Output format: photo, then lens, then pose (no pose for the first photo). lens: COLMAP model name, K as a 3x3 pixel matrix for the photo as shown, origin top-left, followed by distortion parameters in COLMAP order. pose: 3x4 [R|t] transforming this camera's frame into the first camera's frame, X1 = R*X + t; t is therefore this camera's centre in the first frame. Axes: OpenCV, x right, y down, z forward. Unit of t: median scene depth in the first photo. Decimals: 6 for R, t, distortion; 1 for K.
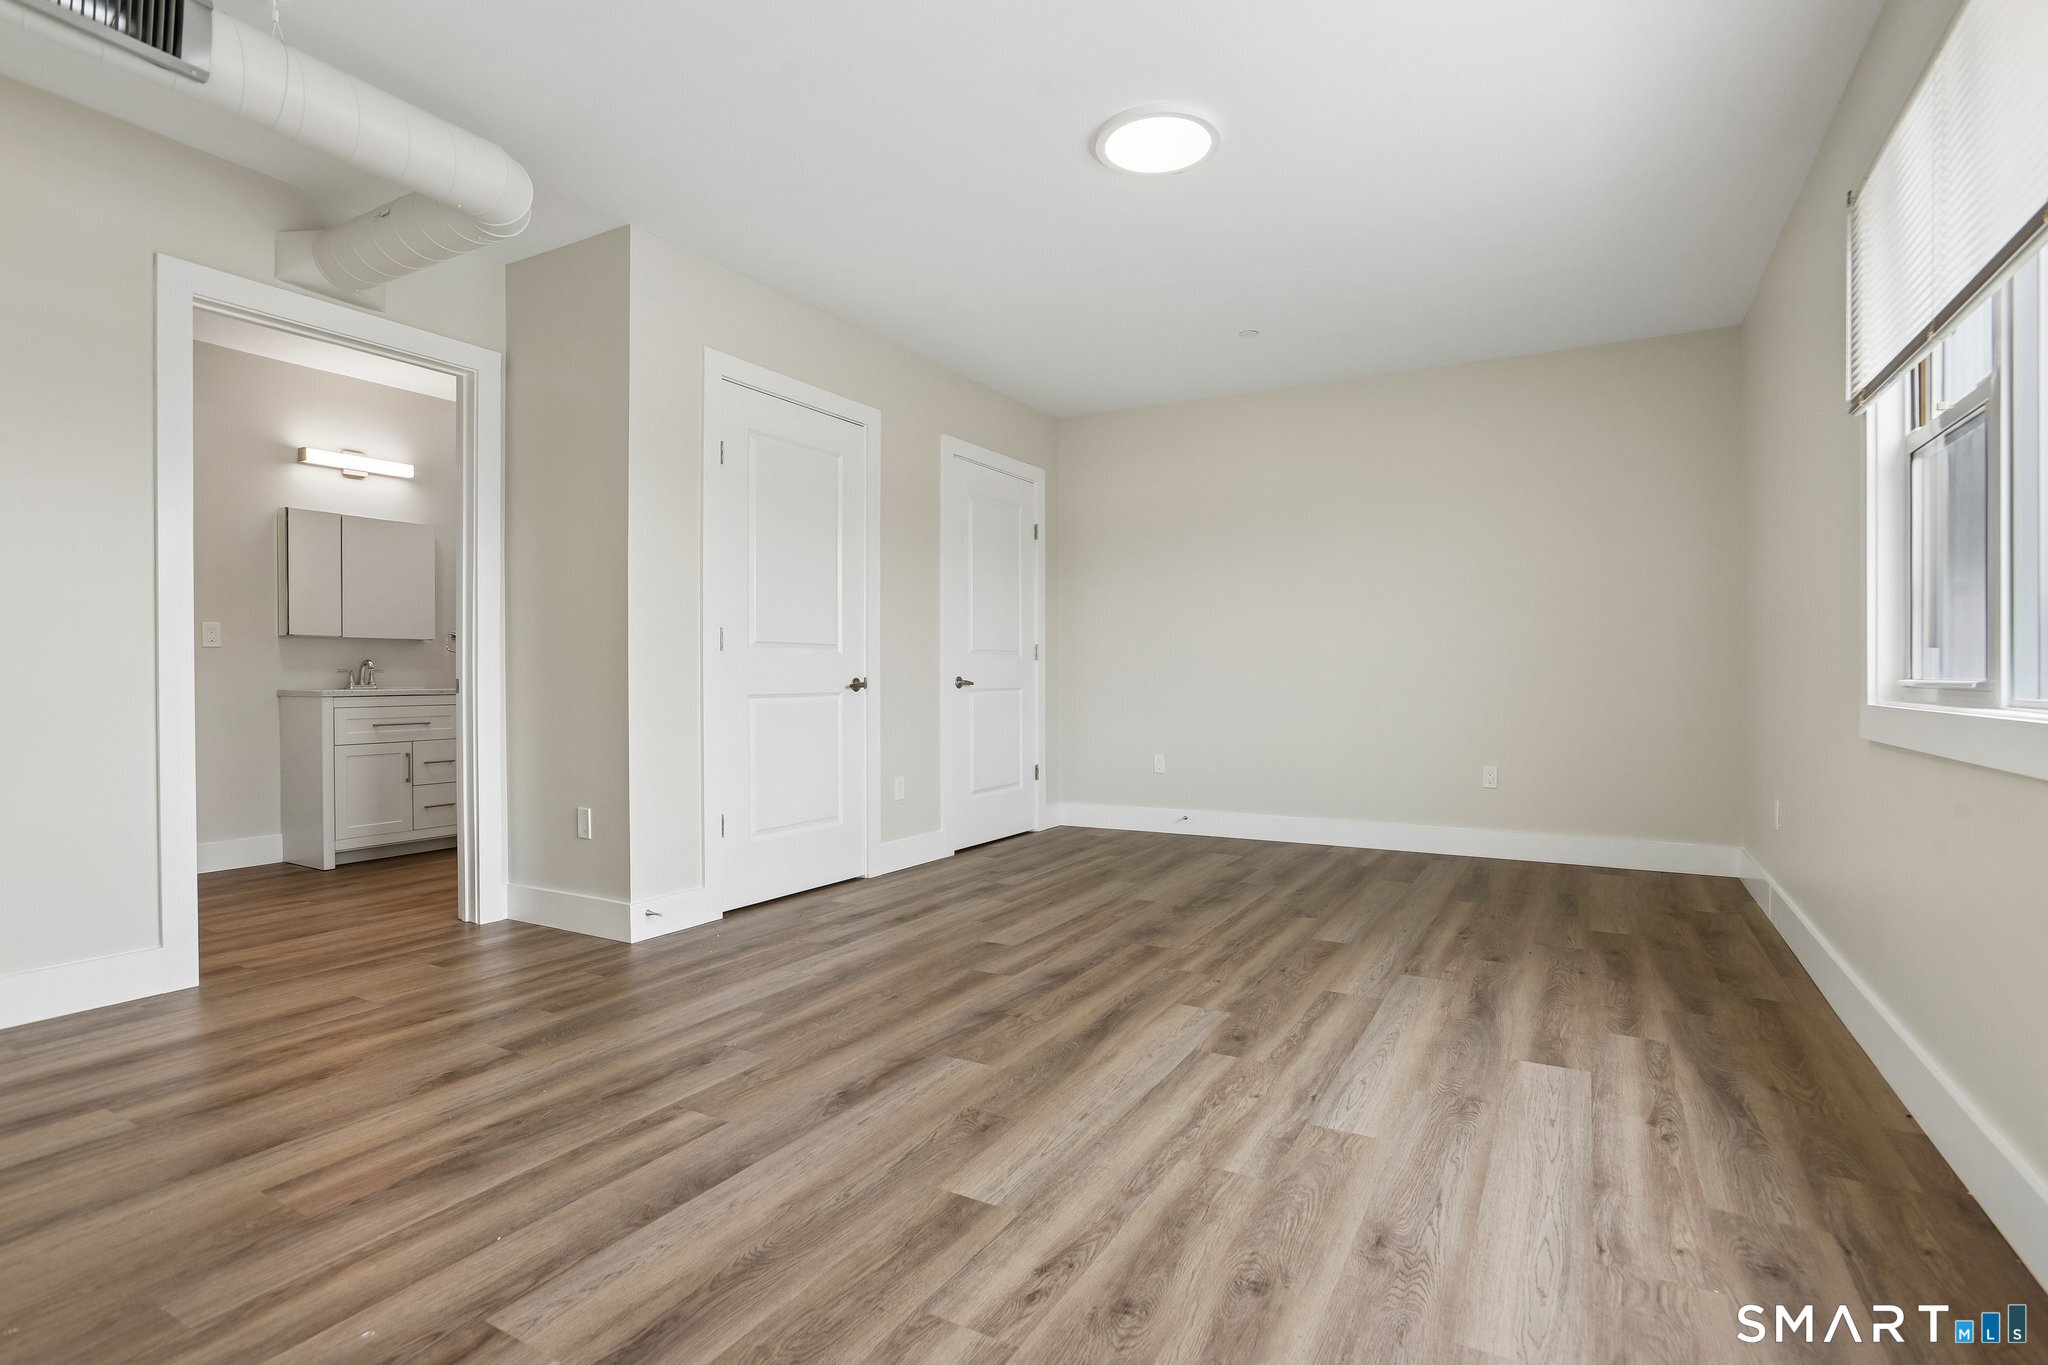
lens RADIAL K [[1005.4, 0, 1024.0], [0, 1005.4, 682.5], [0, 0, 1]] dist [-0.042492, 0.015840]
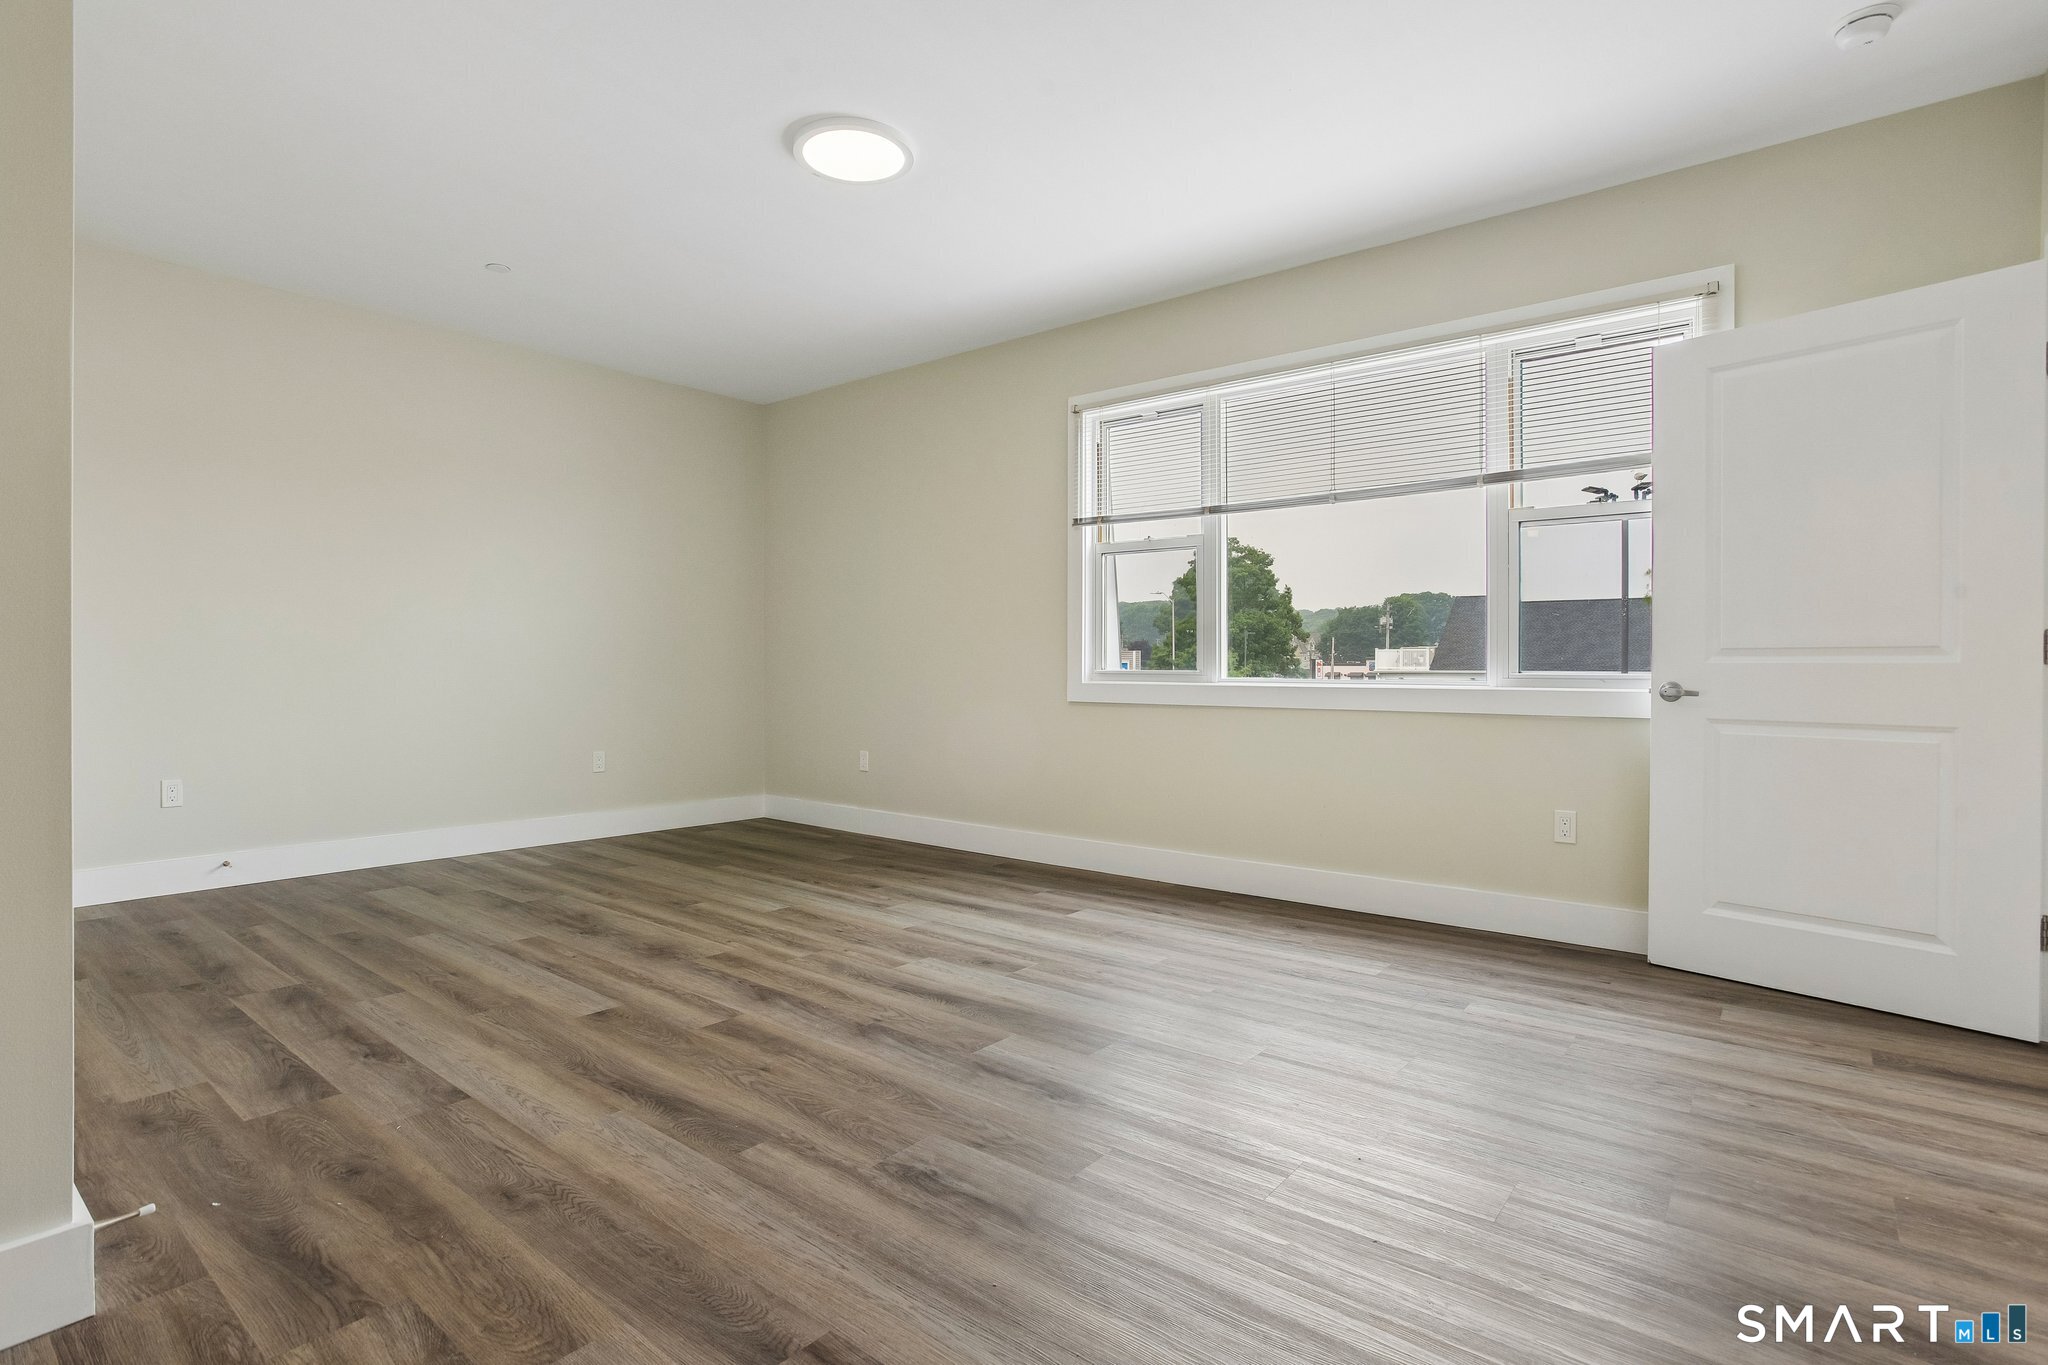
lens RADIAL K [[1005.4, 0, 1024.0], [0, 1005.4, 682.5], [0, 0, 1]] dist [-0.042492, 0.015840]
pose [[0.168744, -0.012577, 0.985580, -0.976385], [0.003395, 0.999920, 0.012179, -0.000551], [-0.985654, 0.001291, 0.168773, 0.745345]]
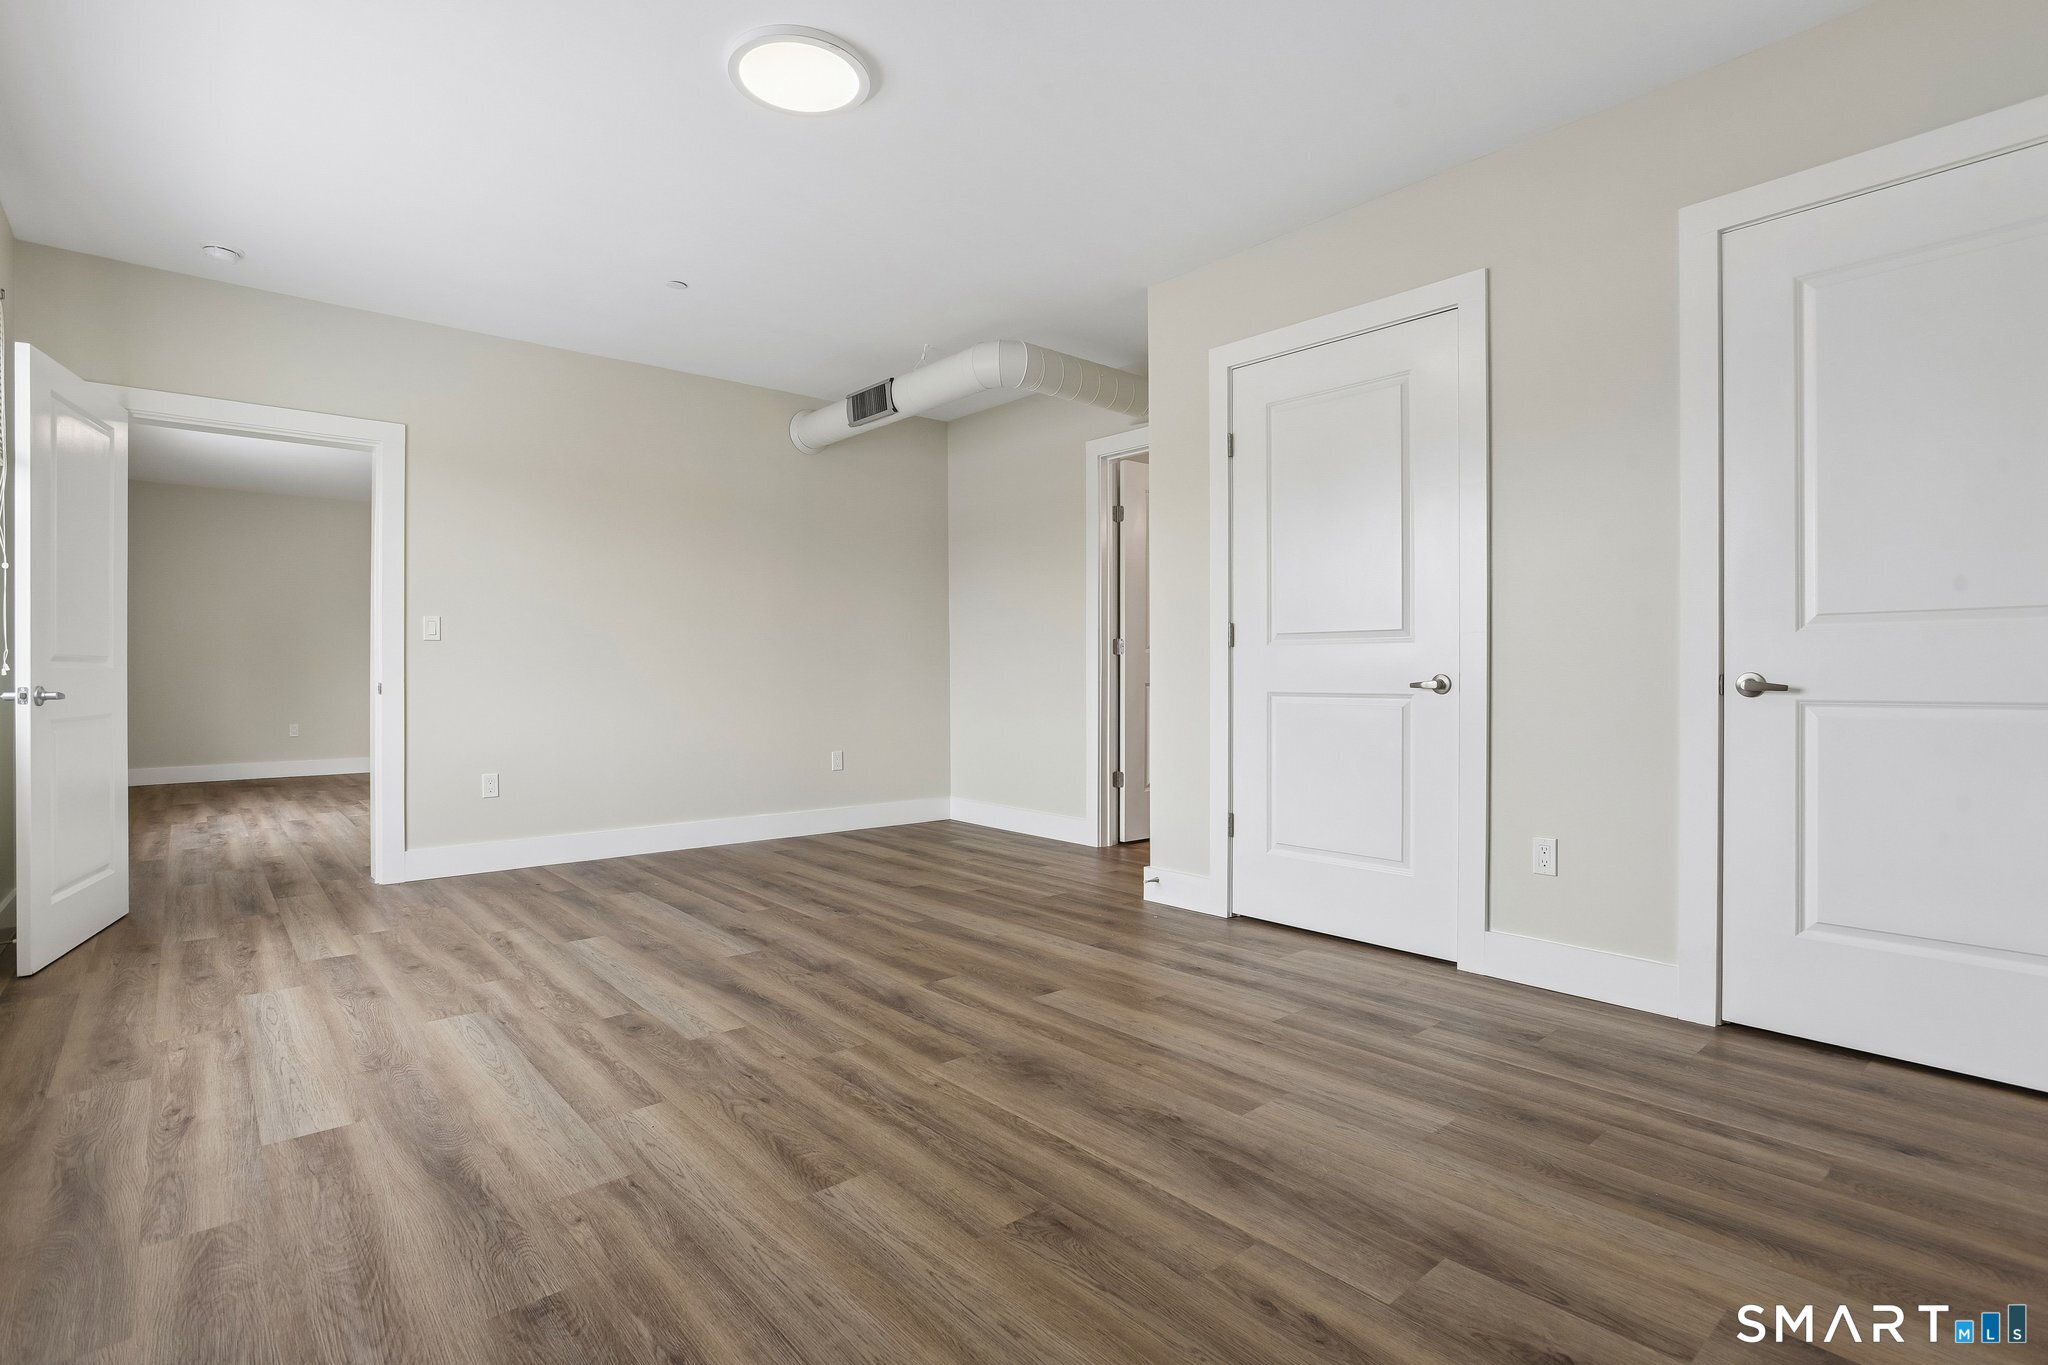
lens RADIAL K [[1005.4, 0, 1024.0], [0, 1005.4, 682.5], [0, 0, 1]] dist [-0.042492, 0.015840]
pose [[-0.343540, 0.008996, -0.939095, 1.021989], [-0.003718, 0.999933, 0.010938, -0.007944], [0.939131, 0.007249, -0.343484, 1.710114]]
